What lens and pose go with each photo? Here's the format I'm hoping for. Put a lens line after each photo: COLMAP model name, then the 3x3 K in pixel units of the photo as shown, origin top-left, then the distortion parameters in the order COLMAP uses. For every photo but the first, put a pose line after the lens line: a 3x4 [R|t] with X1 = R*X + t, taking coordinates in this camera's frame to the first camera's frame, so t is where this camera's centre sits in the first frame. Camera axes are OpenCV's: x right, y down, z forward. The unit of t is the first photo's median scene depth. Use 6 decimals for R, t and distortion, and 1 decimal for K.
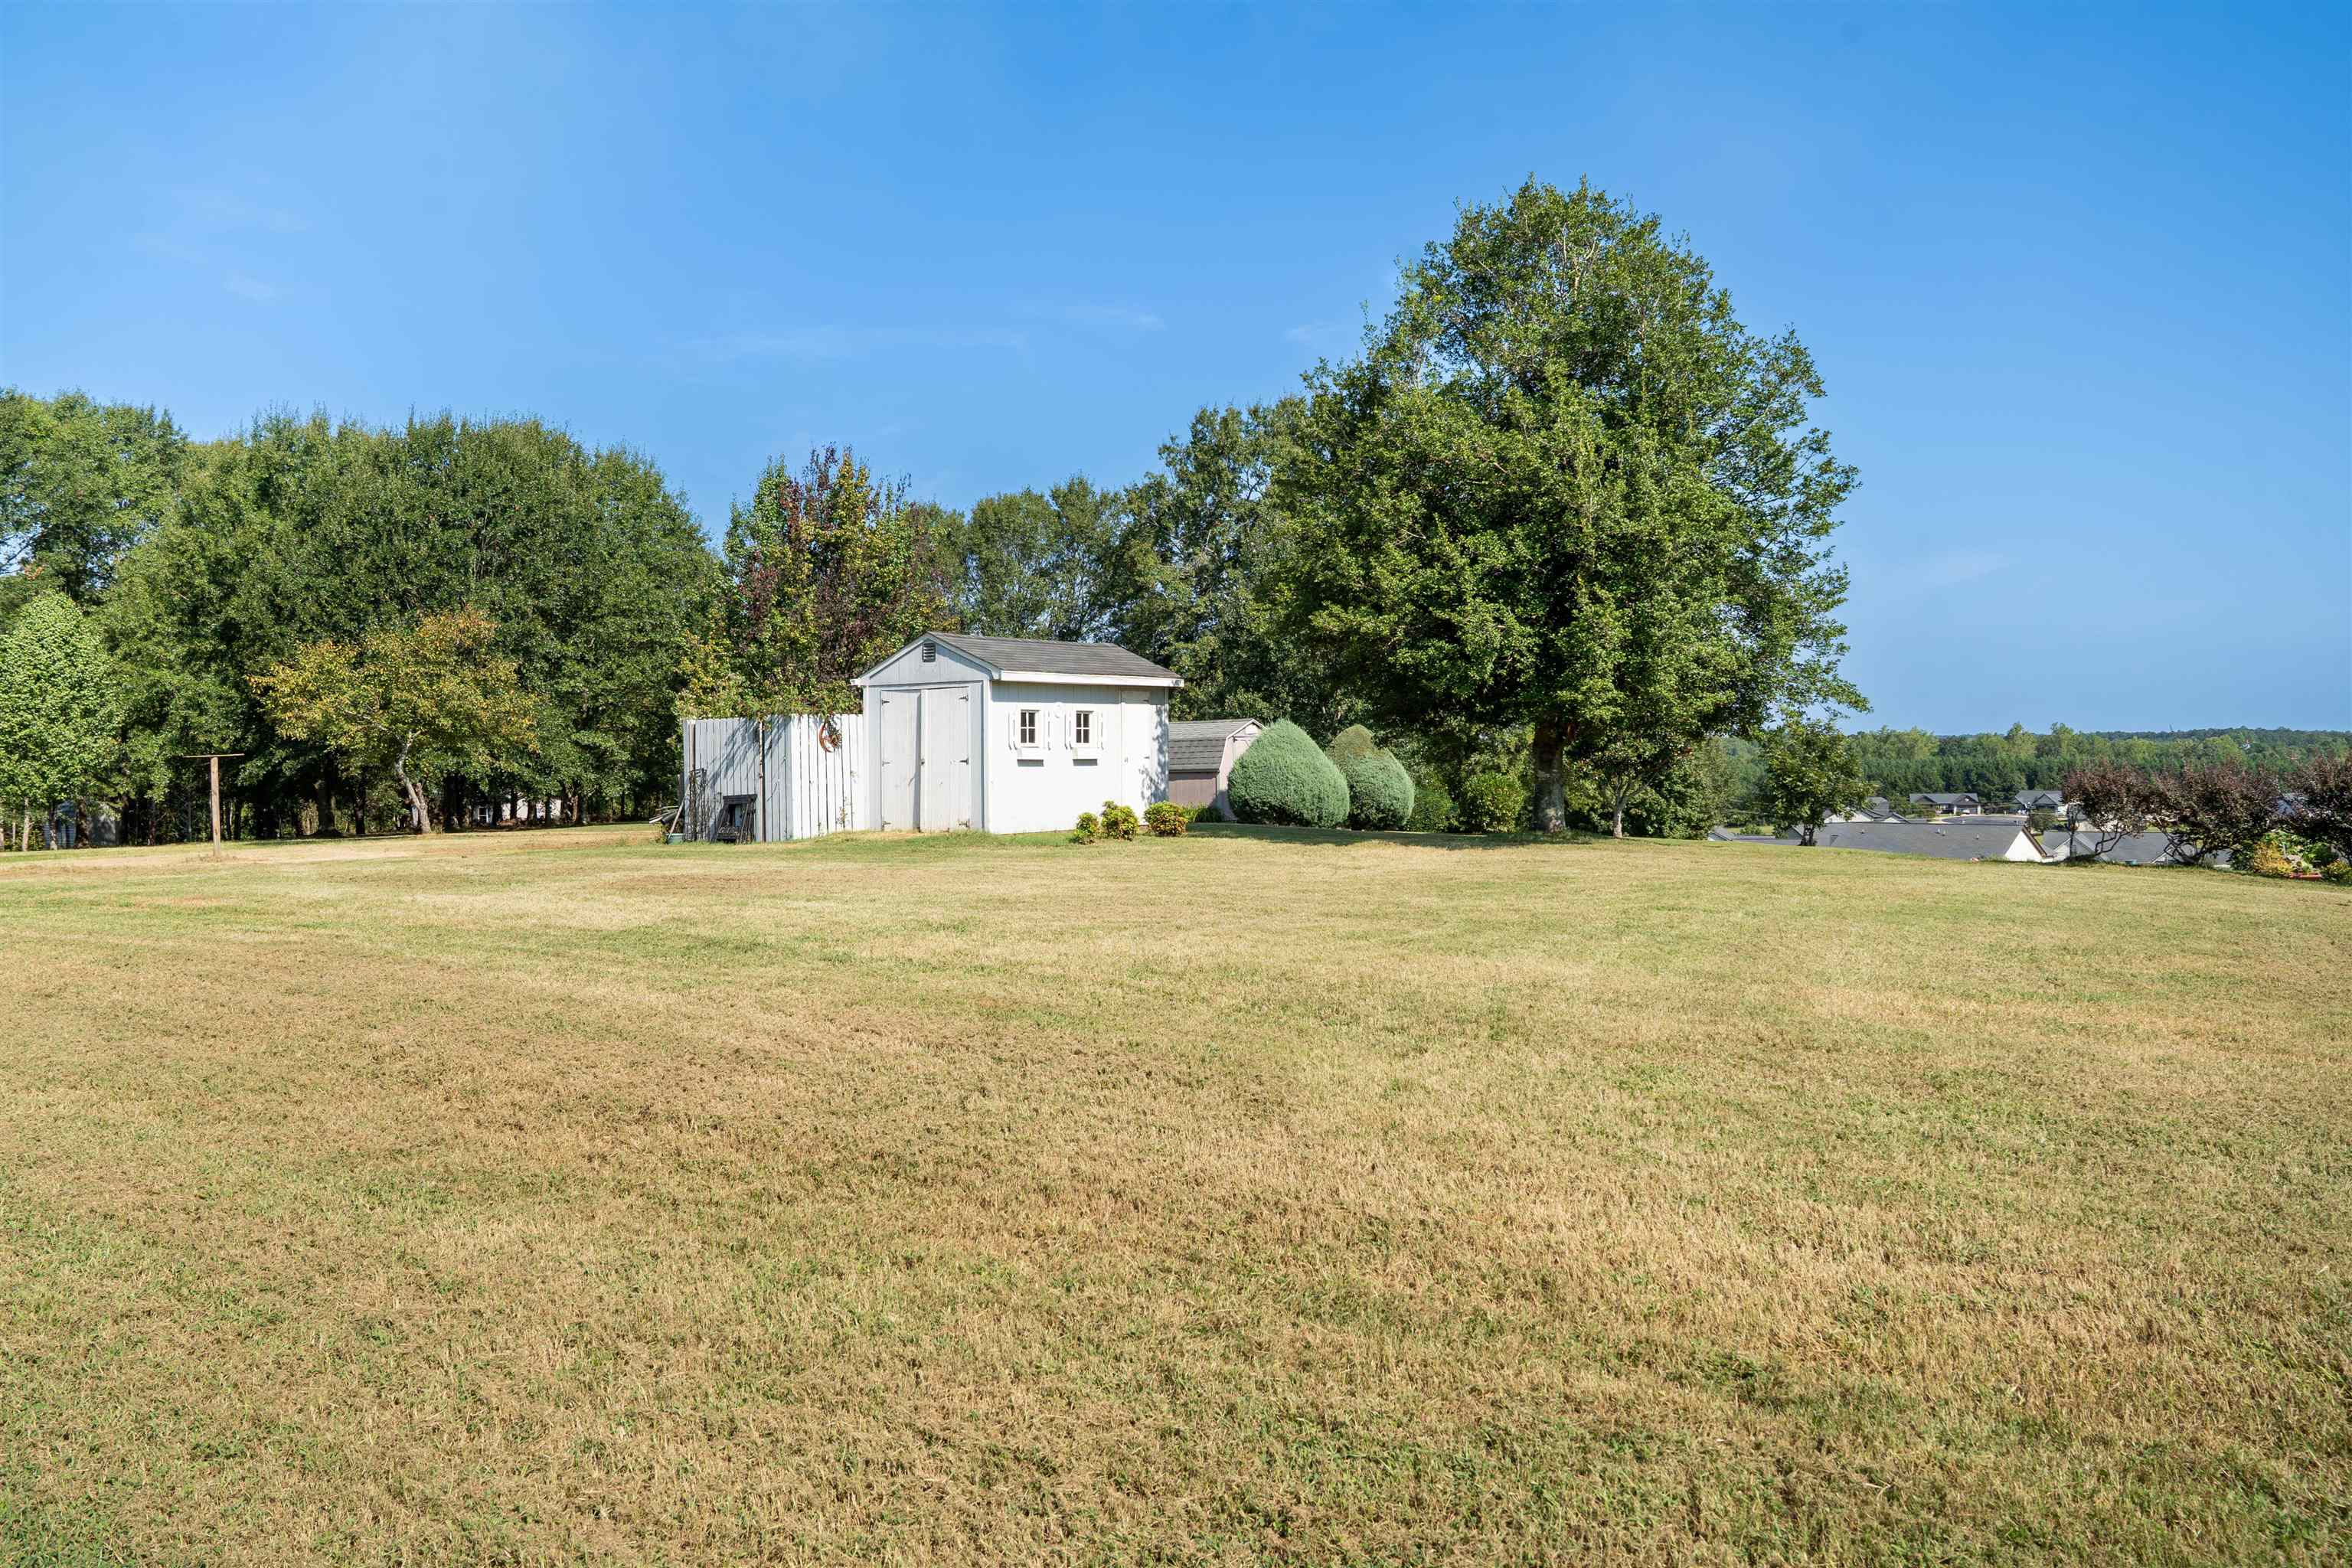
lens RADIAL K [[1630.2, 0, 1176.0], [0, 1630.2, 784.0], [0, 0, 1]] dist [-0.129102, 0.099991]
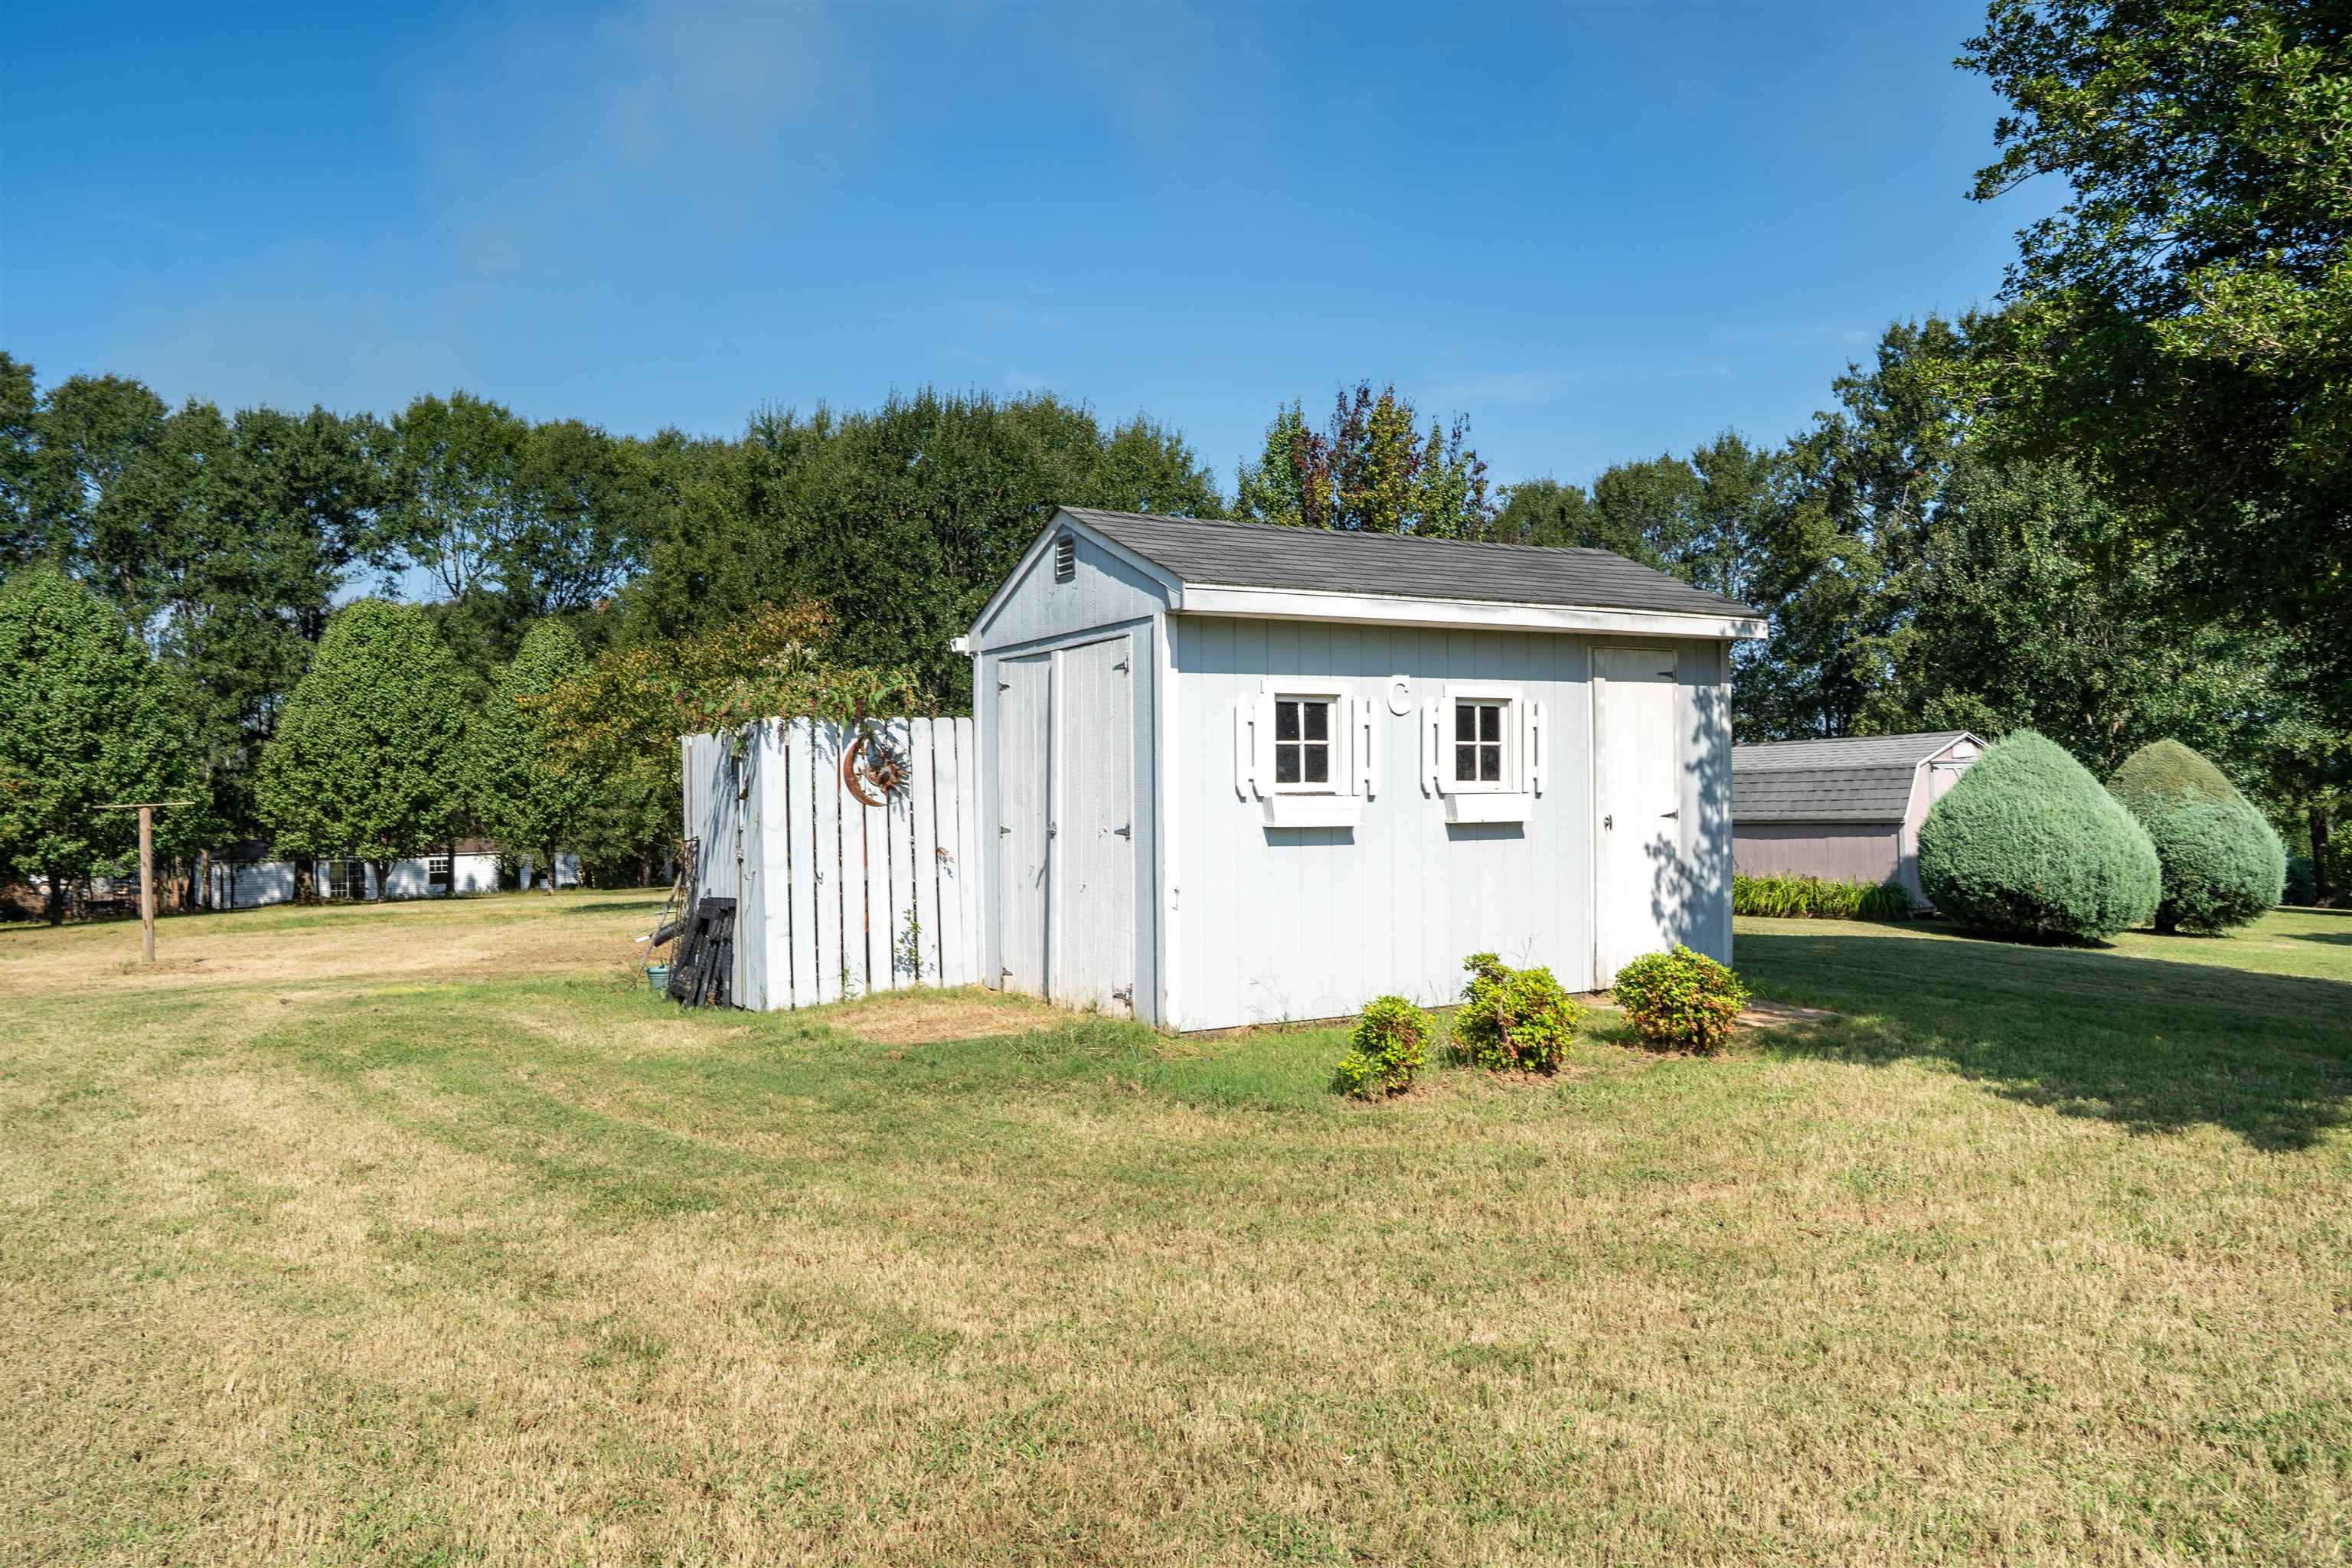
lens RADIAL K [[1630.2, 0, 1176.0], [0, 1630.2, 784.0], [0, 0, 1]] dist [-0.129102, 0.099991]
pose [[0.912834, -0.004948, -0.408300, 0.021908], [-0.002585, 0.999837, -0.017895, -0.010840], [0.408322, 0.017391, 0.912672, 0.385390]]
